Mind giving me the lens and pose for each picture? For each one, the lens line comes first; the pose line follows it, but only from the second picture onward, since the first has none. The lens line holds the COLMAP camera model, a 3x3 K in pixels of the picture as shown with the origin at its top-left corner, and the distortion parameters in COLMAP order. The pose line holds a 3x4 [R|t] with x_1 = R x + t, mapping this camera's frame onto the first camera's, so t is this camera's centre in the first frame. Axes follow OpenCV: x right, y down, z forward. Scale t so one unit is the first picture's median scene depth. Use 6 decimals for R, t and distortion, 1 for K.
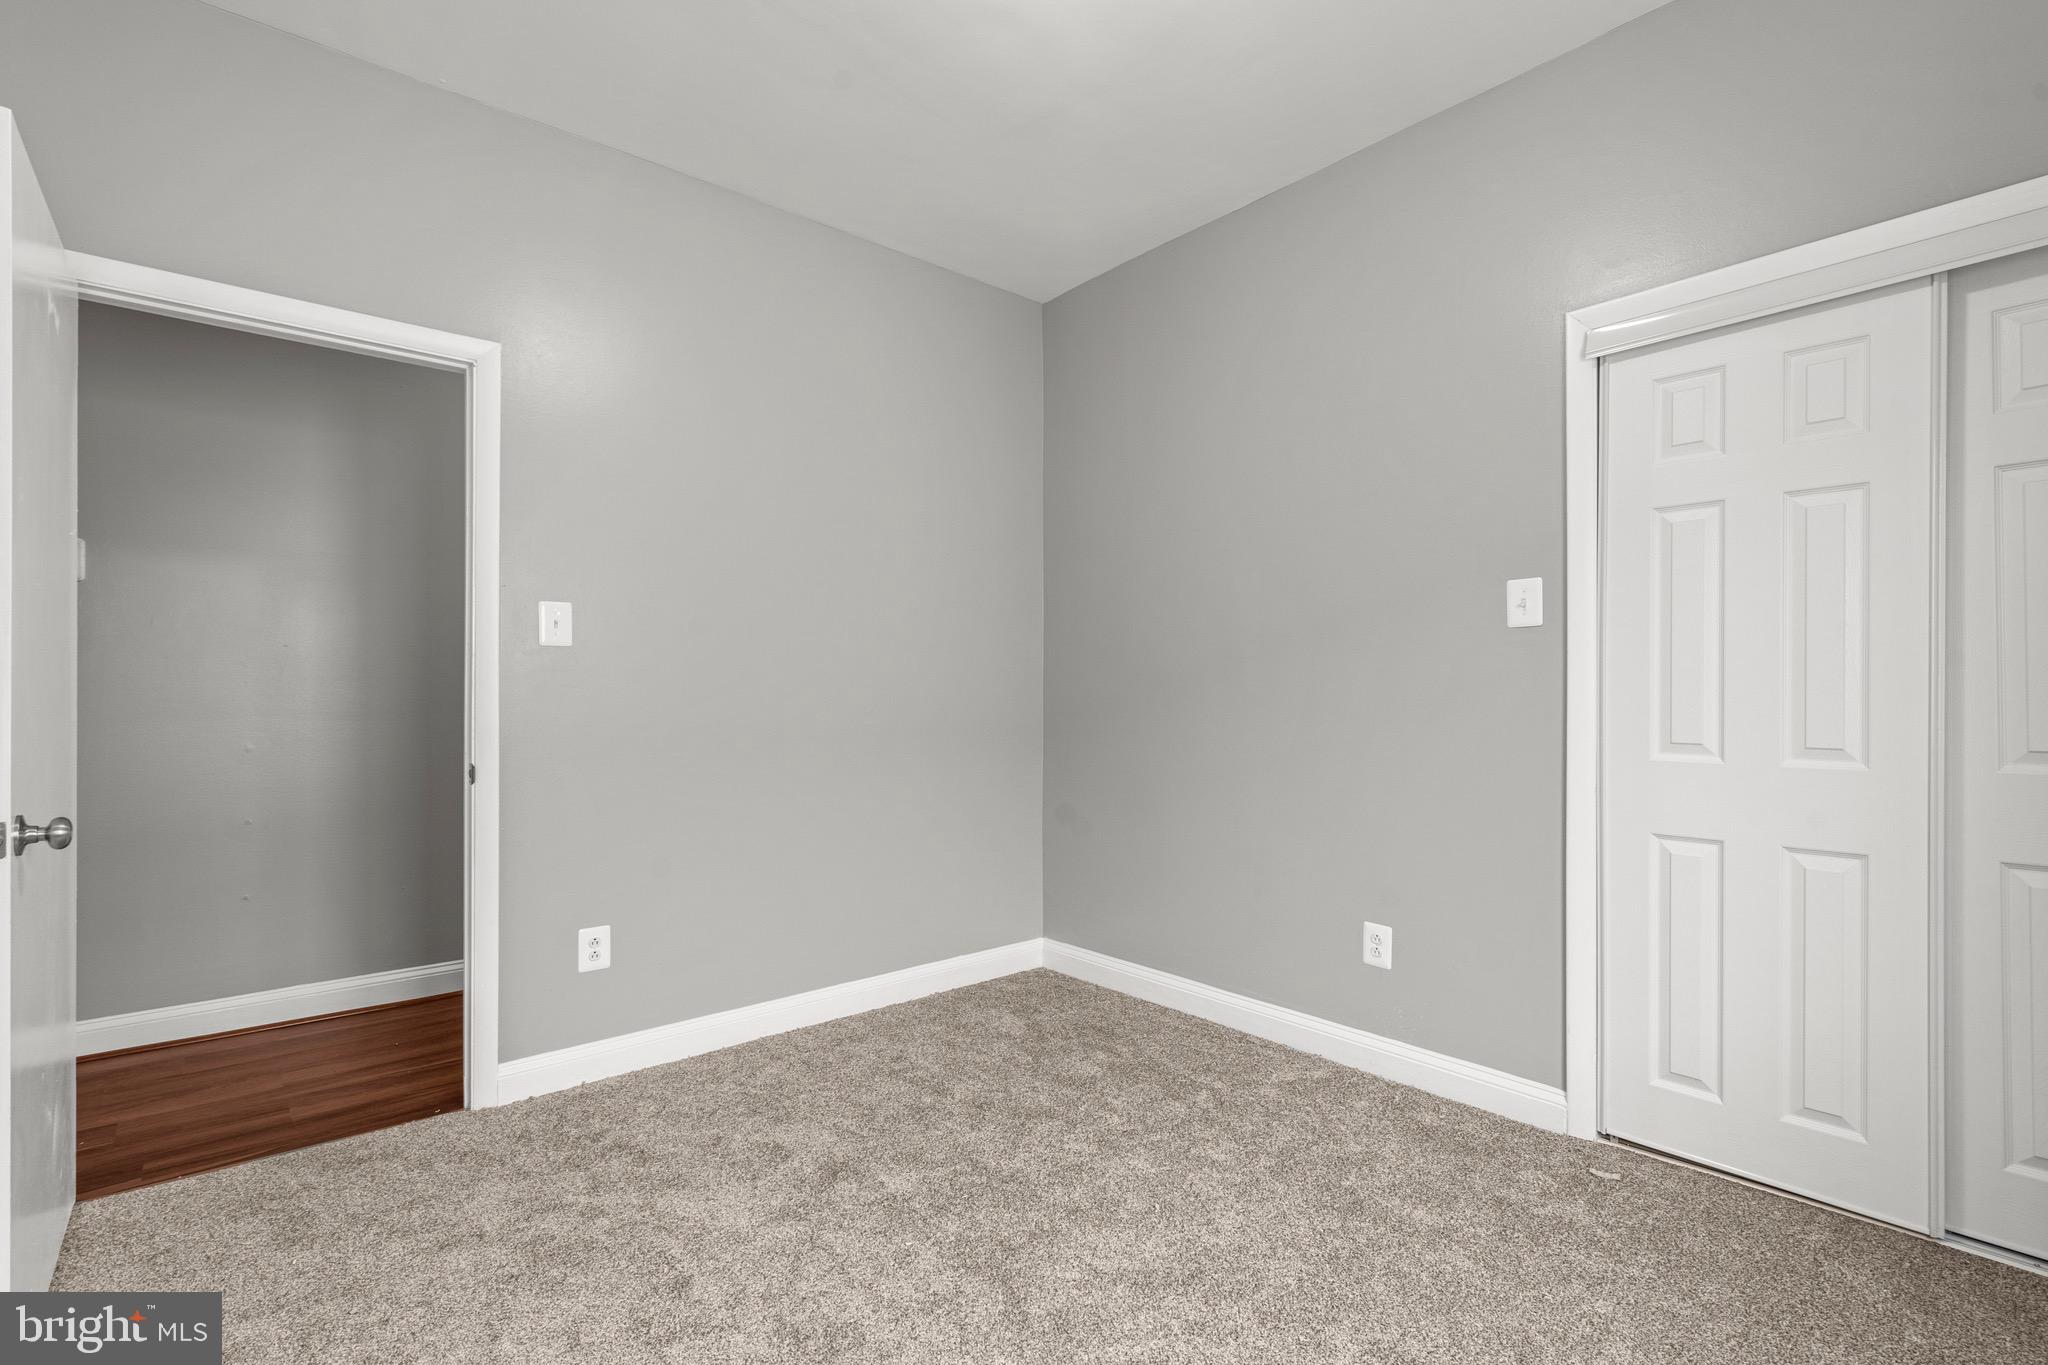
lens RADIAL K [[931.7, 0, 1013.6], [0, 931.7, 711.0], [0, 0, 1]] dist [-0.015117, 0.005745]
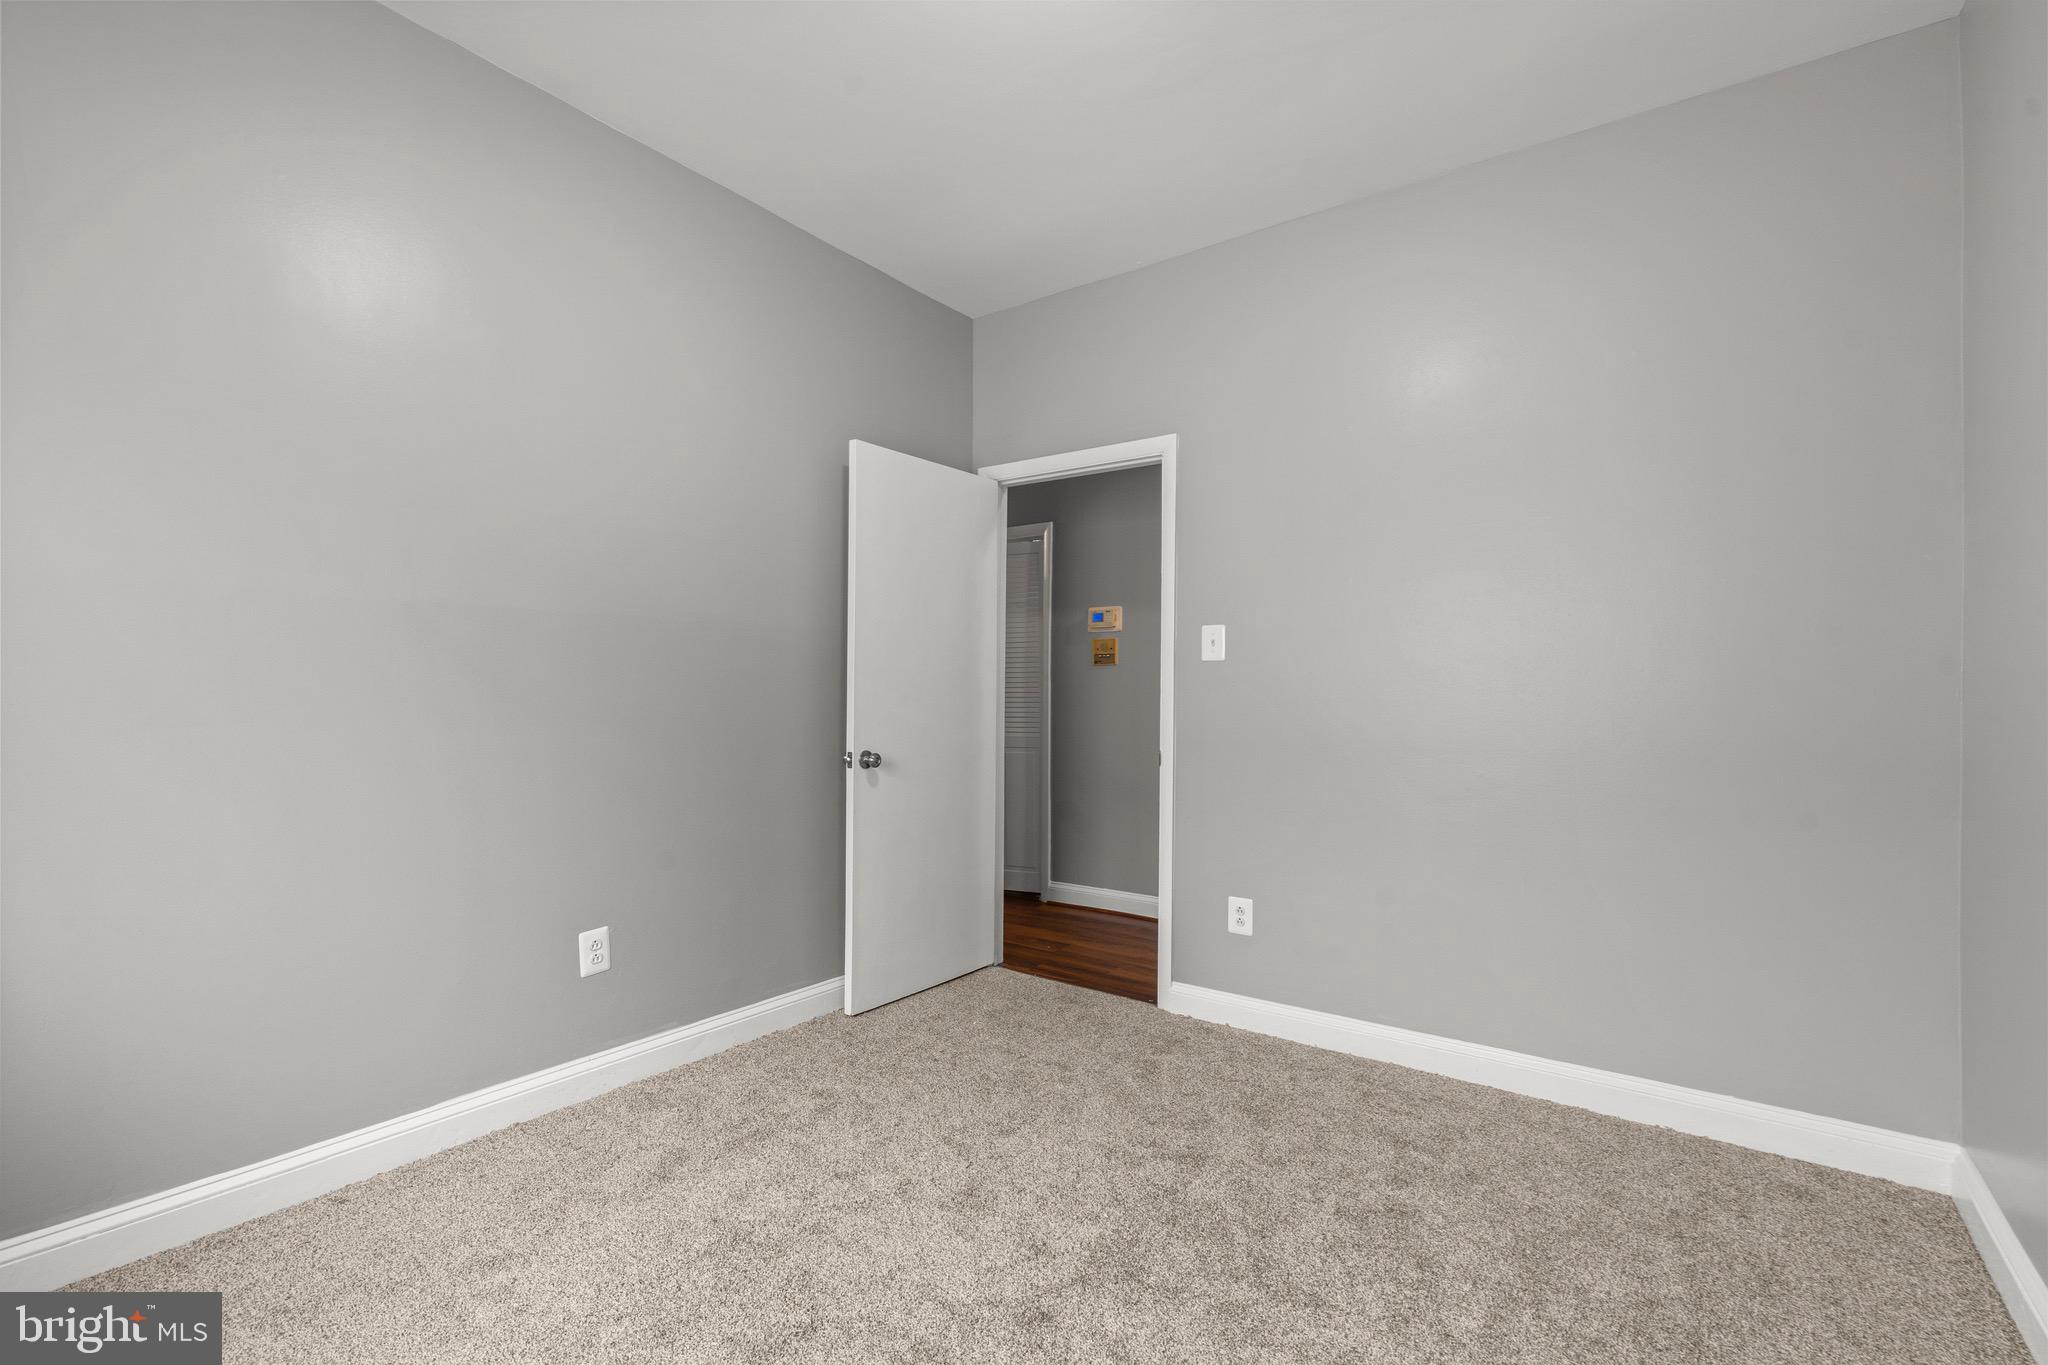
lens RADIAL K [[957.9, 0, 1031.9], [0, 957.9, 695.3], [0, 0, 1]] dist [-0.006570, -0.000208]
pose [[0.199591, 0.003292, -0.979874, 0.708967], [-0.021860, 0.999760, -0.001094, -0.017357], [0.979635, 0.021638, 0.199615, 0.508491]]
